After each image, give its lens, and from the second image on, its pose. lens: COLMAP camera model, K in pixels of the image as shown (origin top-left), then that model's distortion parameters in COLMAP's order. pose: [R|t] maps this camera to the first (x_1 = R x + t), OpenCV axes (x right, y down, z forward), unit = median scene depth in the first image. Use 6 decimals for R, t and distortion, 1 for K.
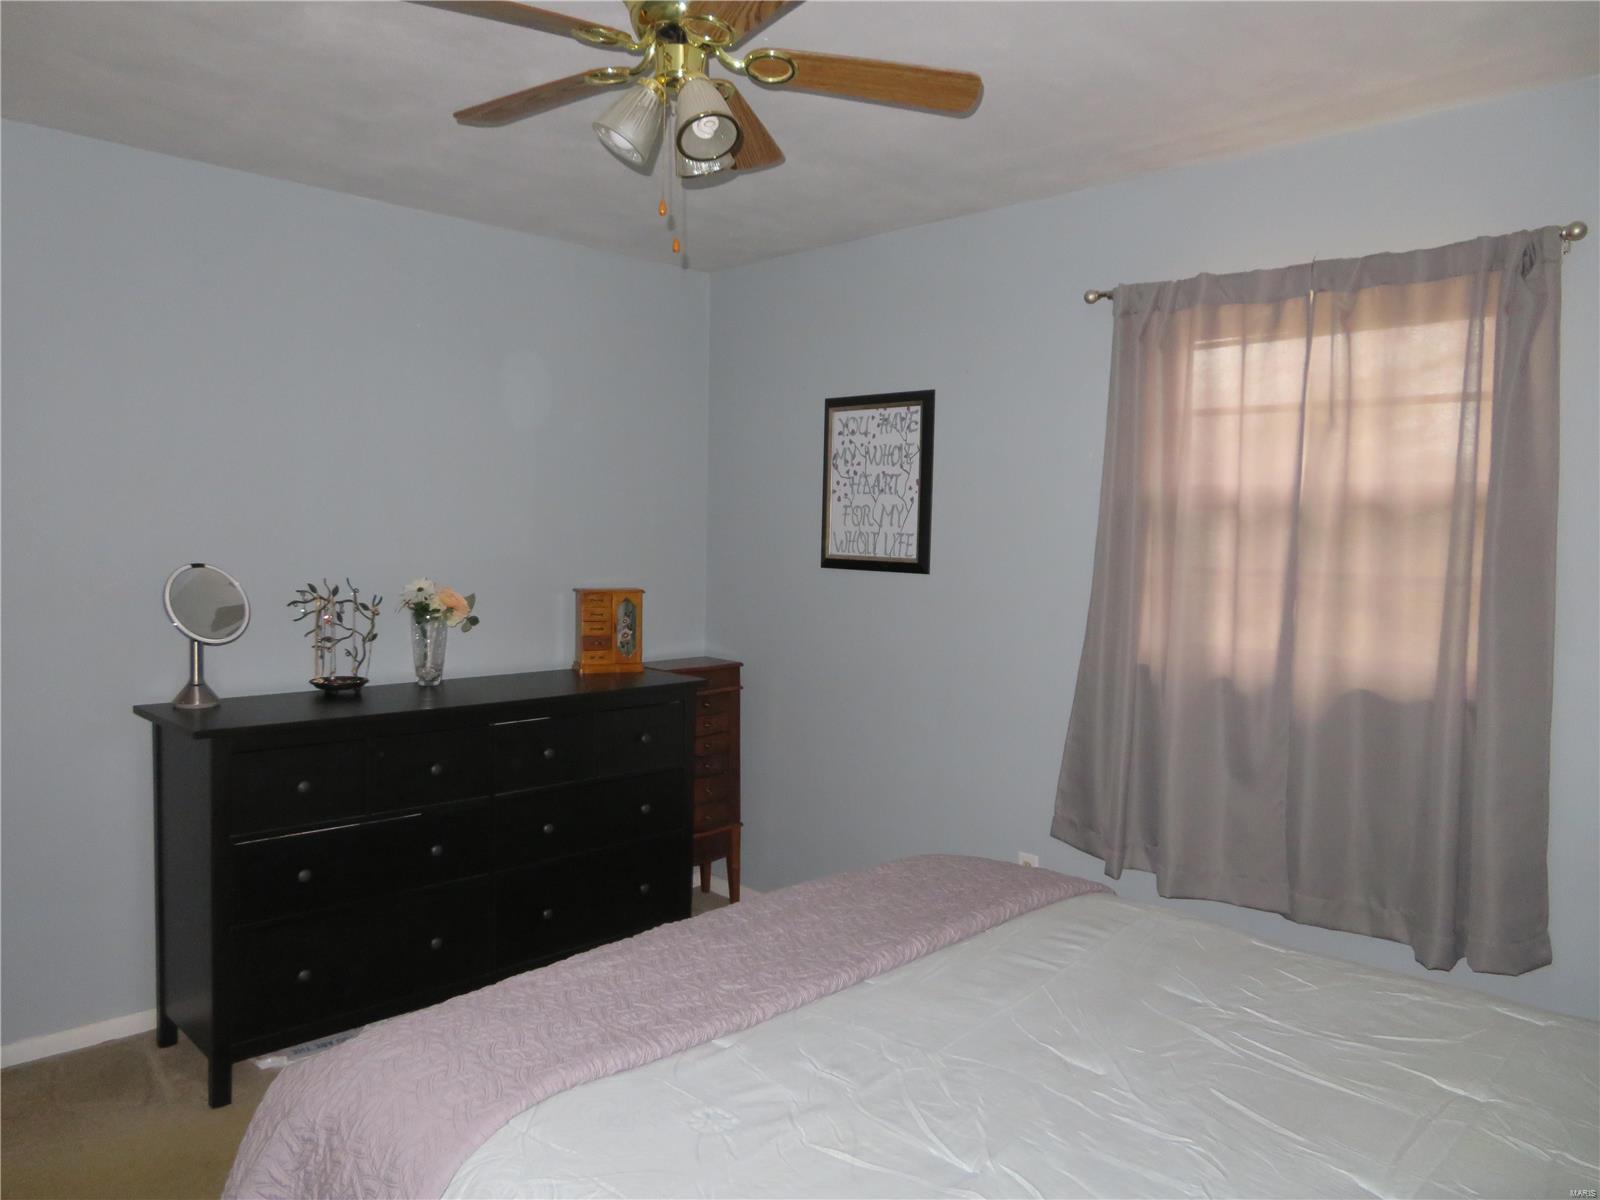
lens RADIAL K [[1144.1, 0, 800.0], [0, 1144.1, 600.0], [0, 0, 1]] dist [-0.008706, 0.000853]
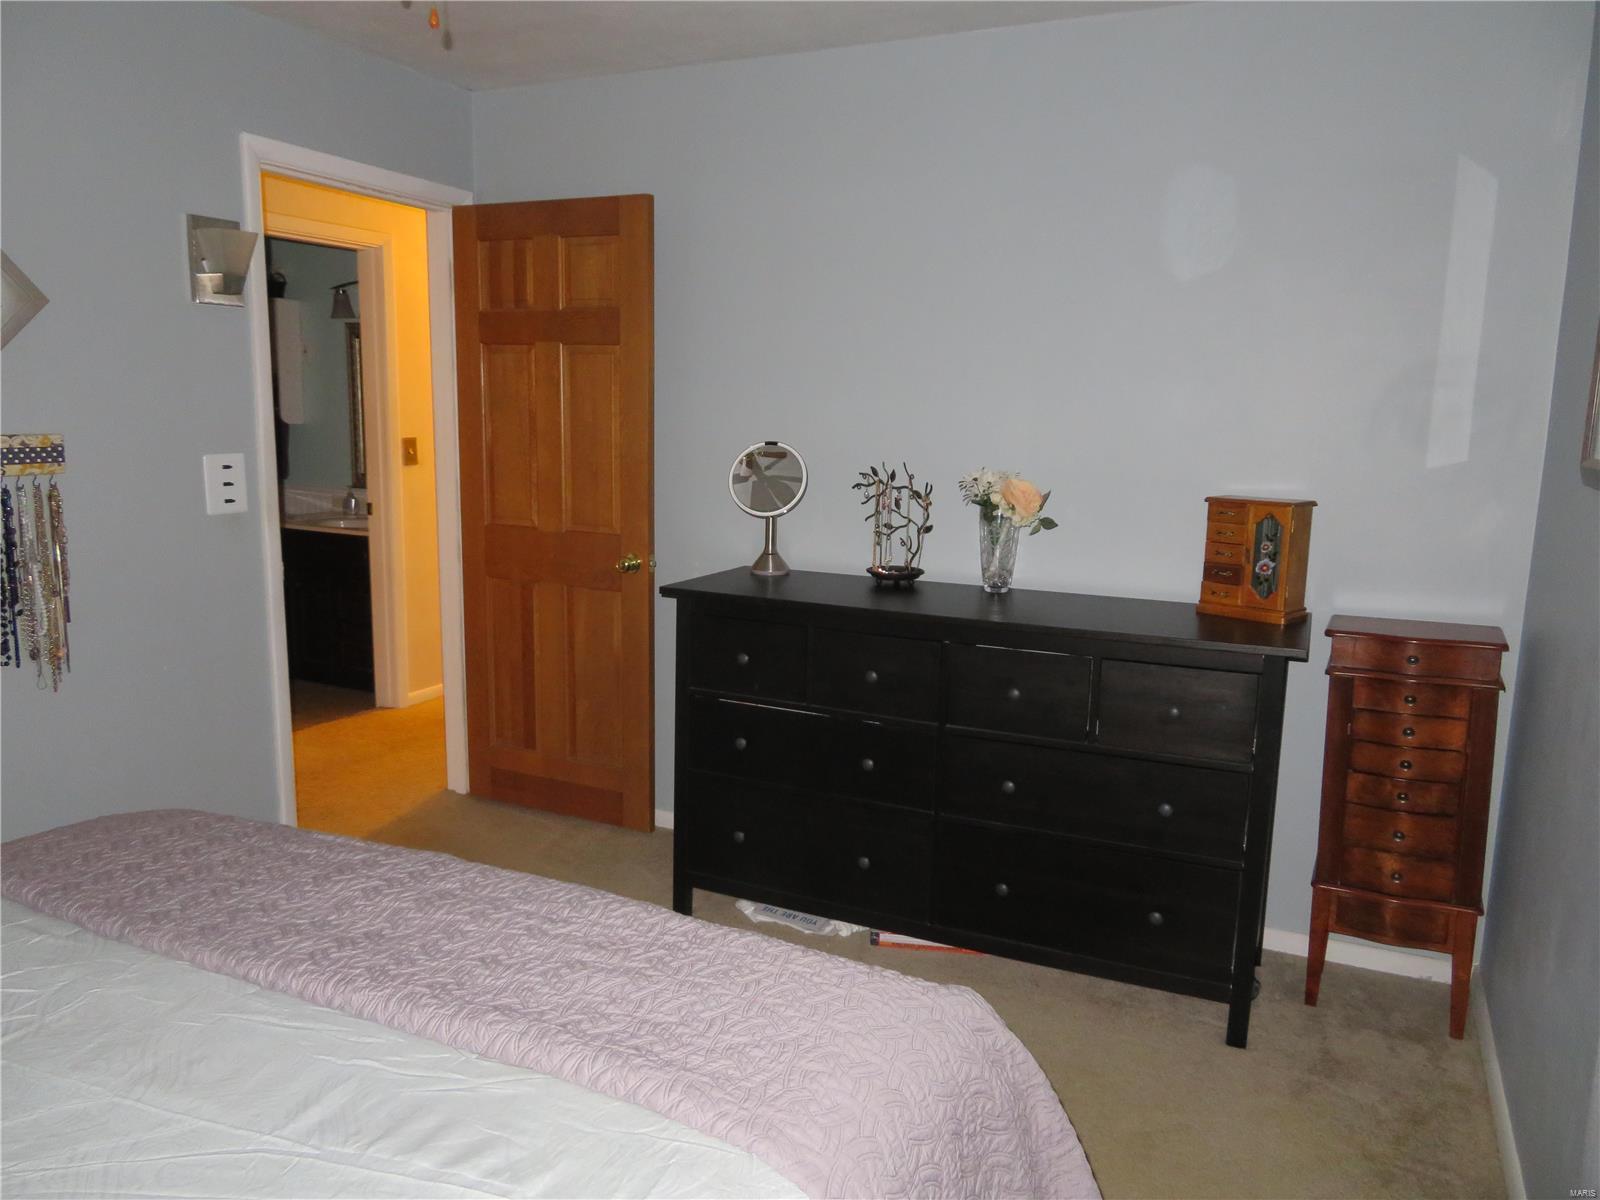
lens RADIAL K [[1144.1, 0, 800.0], [0, 1144.1, 600.0], [0, 0, 1]] dist [-0.008706, 0.000853]
pose [[0.337469, 0.143064, -0.930402, 0.464696], [-0.069248, 0.989479, 0.127030, -0.021071], [0.938786, 0.021559, 0.343826, 0.596163]]
